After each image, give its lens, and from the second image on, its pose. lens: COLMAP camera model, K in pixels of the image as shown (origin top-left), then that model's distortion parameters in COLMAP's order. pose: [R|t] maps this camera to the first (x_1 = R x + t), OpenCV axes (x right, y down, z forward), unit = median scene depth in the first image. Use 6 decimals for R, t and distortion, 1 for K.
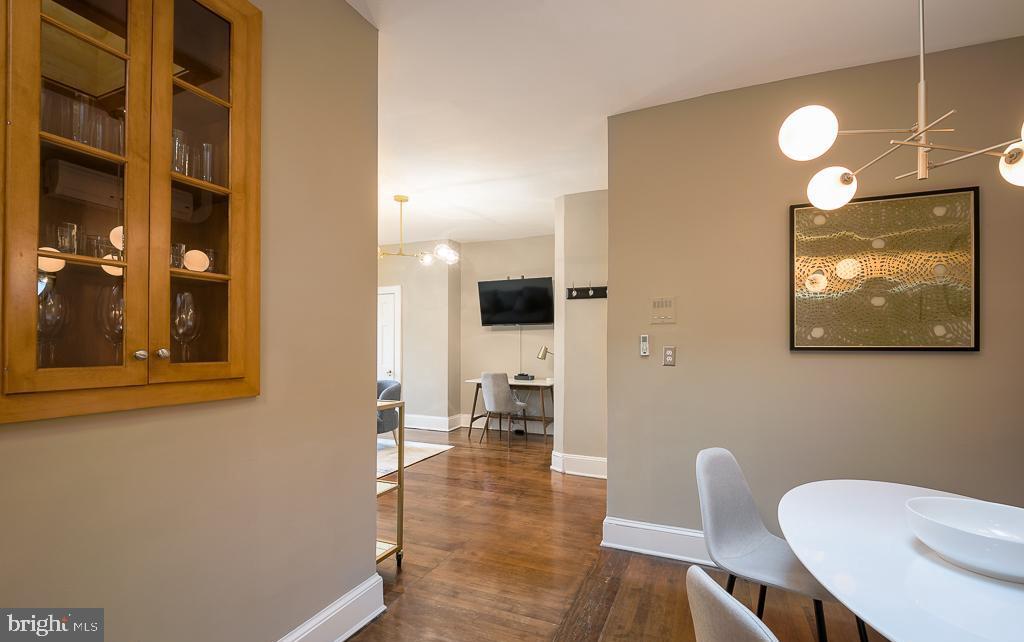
lens RADIAL K [[460.5, 0, 508.3], [0, 460.5, 341.3], [0, 0, 1]] dist [-0.015478, -0.000115]
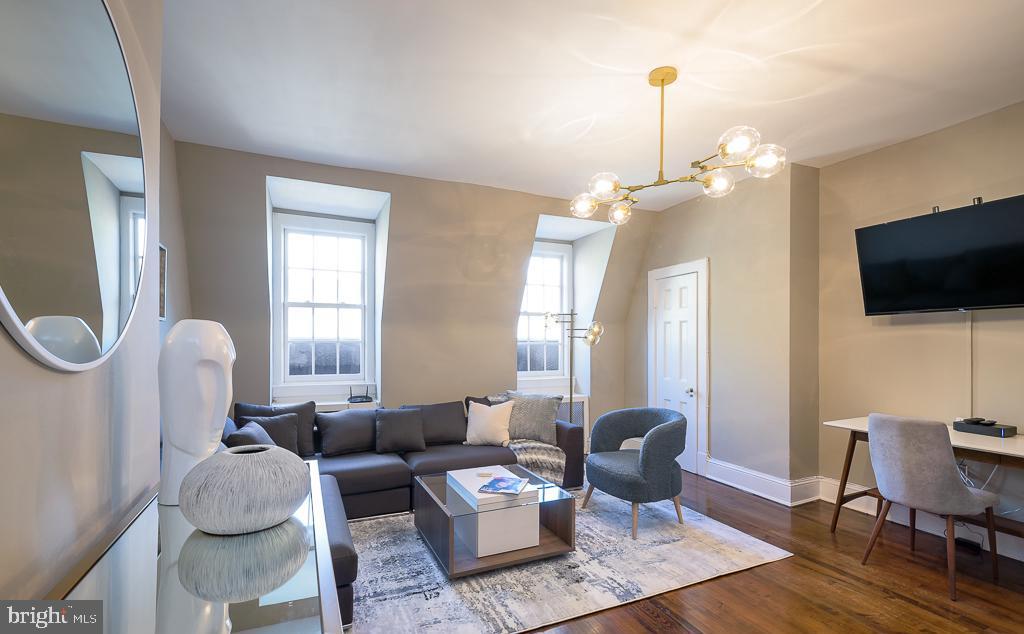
lens RADIAL K [[458.9, 0, 515.1], [0, 458.9, 339.0], [0, 0, 1]] dist [0.026888, -0.015854]
pose [[0.749738, -0.005610, -0.661711, -0.008302], [0.003616, 0.999984, -0.004380, -0.006231], [0.661725, 0.000891, 0.749746, 0.366799]]
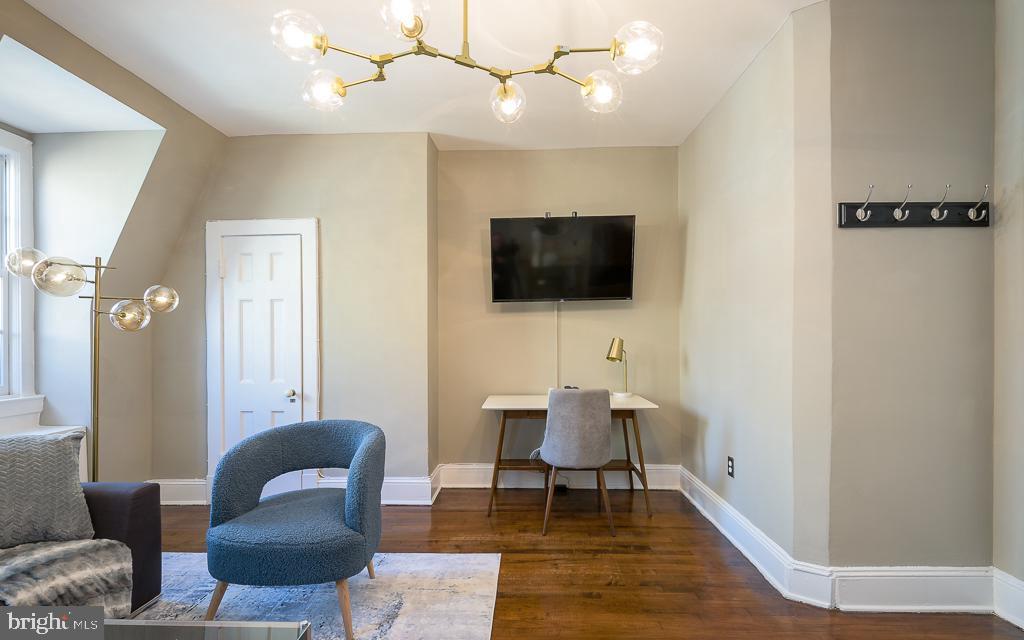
lens RADIAL K [[462.9, 0, 510.2], [0, 462.9, 339.6], [0, 0, 1]] dist [-0.000127, -0.000876]
pose [[0.927856, -0.008048, 0.372851, -0.248006], [0.008343, 0.999965, 0.000823, 0.011596], [-0.372844, 0.002347, 0.927891, 0.499086]]
